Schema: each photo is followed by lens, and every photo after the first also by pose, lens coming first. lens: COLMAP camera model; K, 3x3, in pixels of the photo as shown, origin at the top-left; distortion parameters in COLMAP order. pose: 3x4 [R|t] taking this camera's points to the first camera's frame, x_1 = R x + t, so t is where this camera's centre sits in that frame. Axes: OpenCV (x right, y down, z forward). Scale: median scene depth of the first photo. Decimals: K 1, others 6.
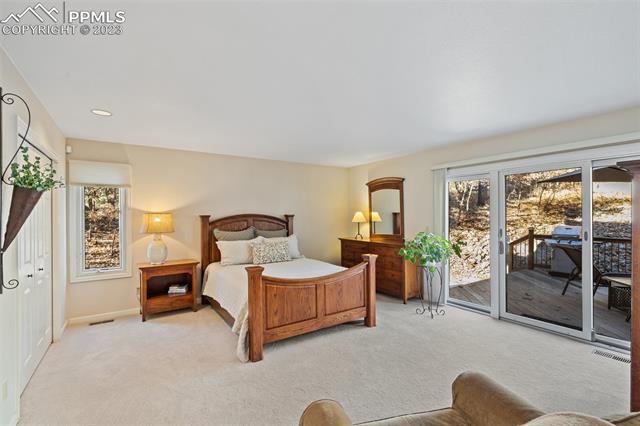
lens RADIAL K [[291.3, 0, 320.0], [0, 291.3, 213.0], [0, 0, 1]] dist [-0.001884, -0.000432]
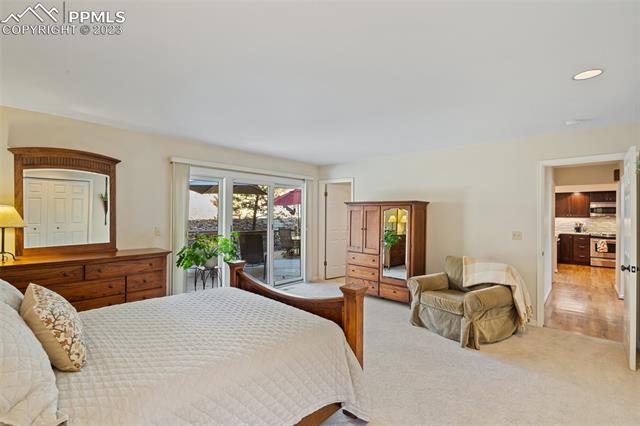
lens RADIAL K [[291.3, 0, 320.0], [0, 291.3, 213.0], [0, 0, 1]] dist [-0.001884, -0.000432]
pose [[-0.233864, 0.009144, 0.972226, -0.489095], [-0.011520, 0.999860, -0.012175, 0.009210], [-0.972201, -0.014047, -0.233726, 0.684971]]
